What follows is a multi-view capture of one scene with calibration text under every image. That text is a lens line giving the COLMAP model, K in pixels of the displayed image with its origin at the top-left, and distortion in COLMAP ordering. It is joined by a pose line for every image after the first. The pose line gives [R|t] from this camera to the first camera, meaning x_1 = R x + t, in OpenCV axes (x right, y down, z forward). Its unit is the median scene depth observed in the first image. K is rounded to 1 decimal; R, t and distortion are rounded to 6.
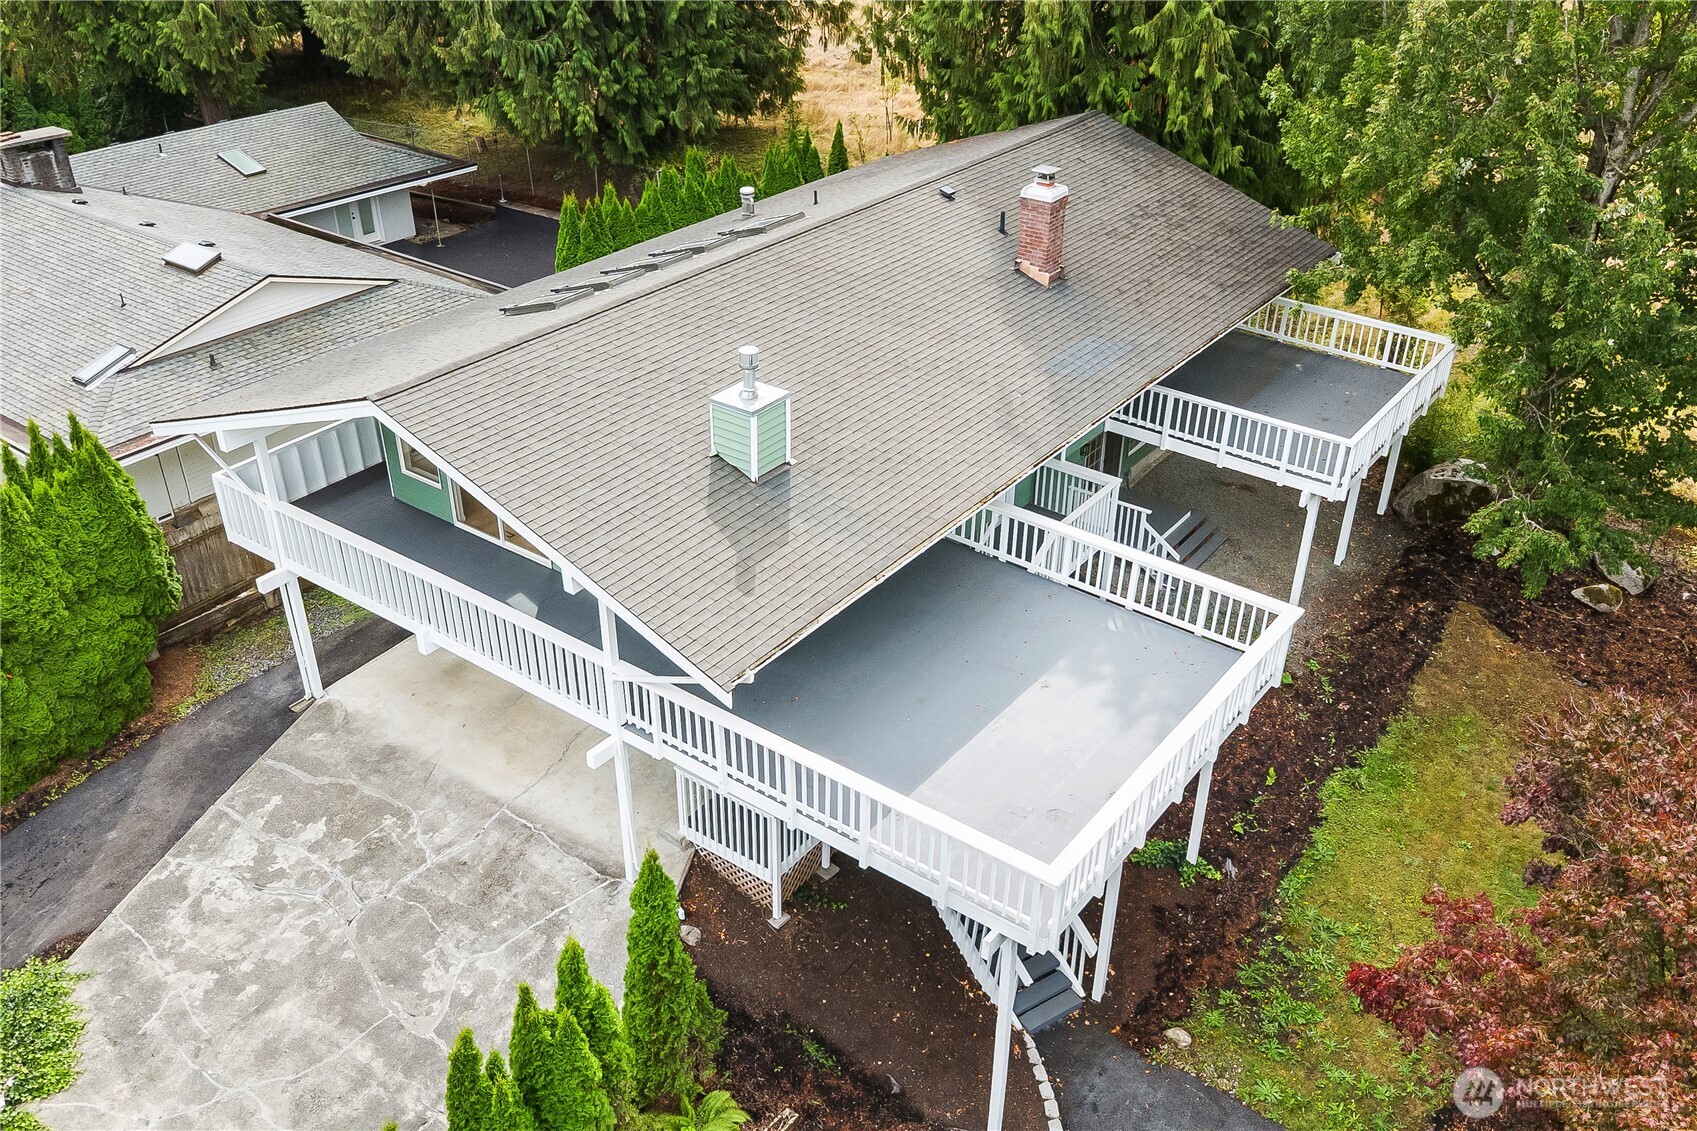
lens RADIAL K [[1439.1, 0, 841.4], [0, 1439.1, 573.7], [0, 0, 1]] dist [-0.005168, 0.003097]
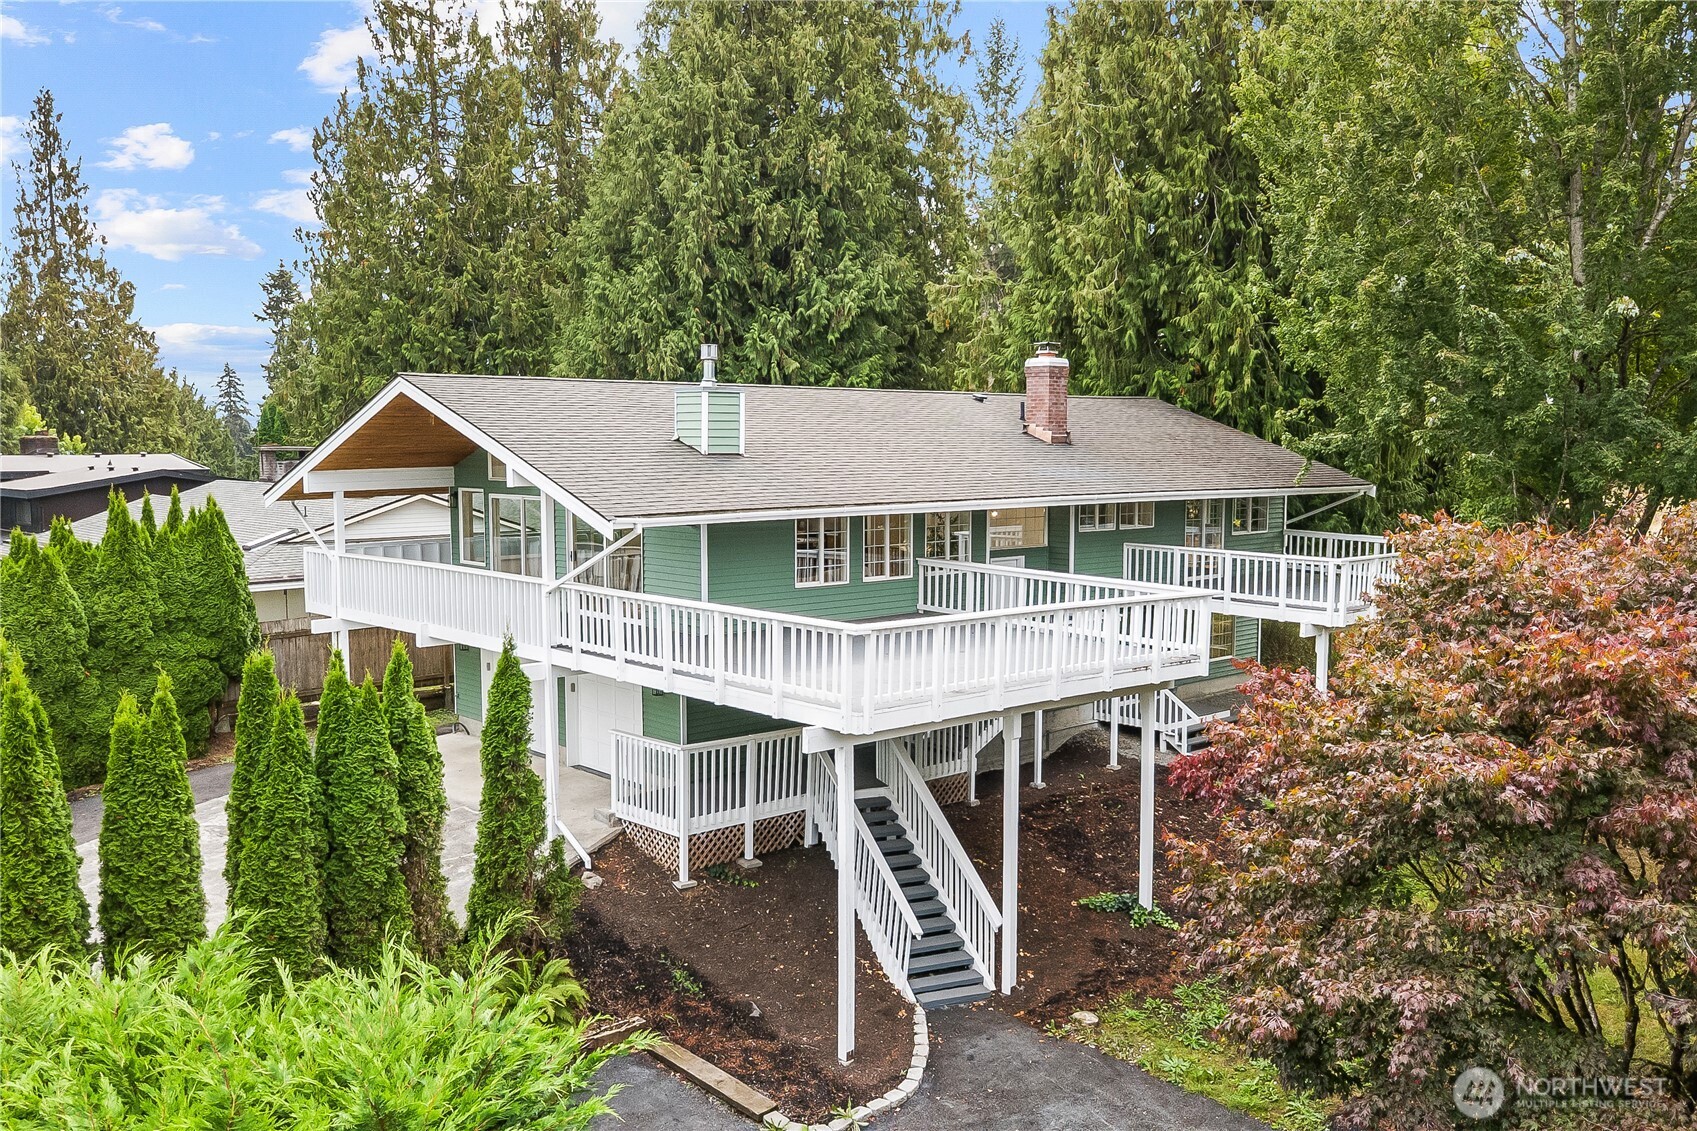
lens RADIAL K [[1426.4, 0, 848.5], [0, 1426.4, 565.5], [0, 0, 1]] dist [0.003588, 0.004469]
pose [[0.980925, 0.015166, -0.193795, 0.245519], [-0.098915, 0.897172, -0.430463, 0.443717], [0.167339, 0.441421, 0.881558, 0.063974]]
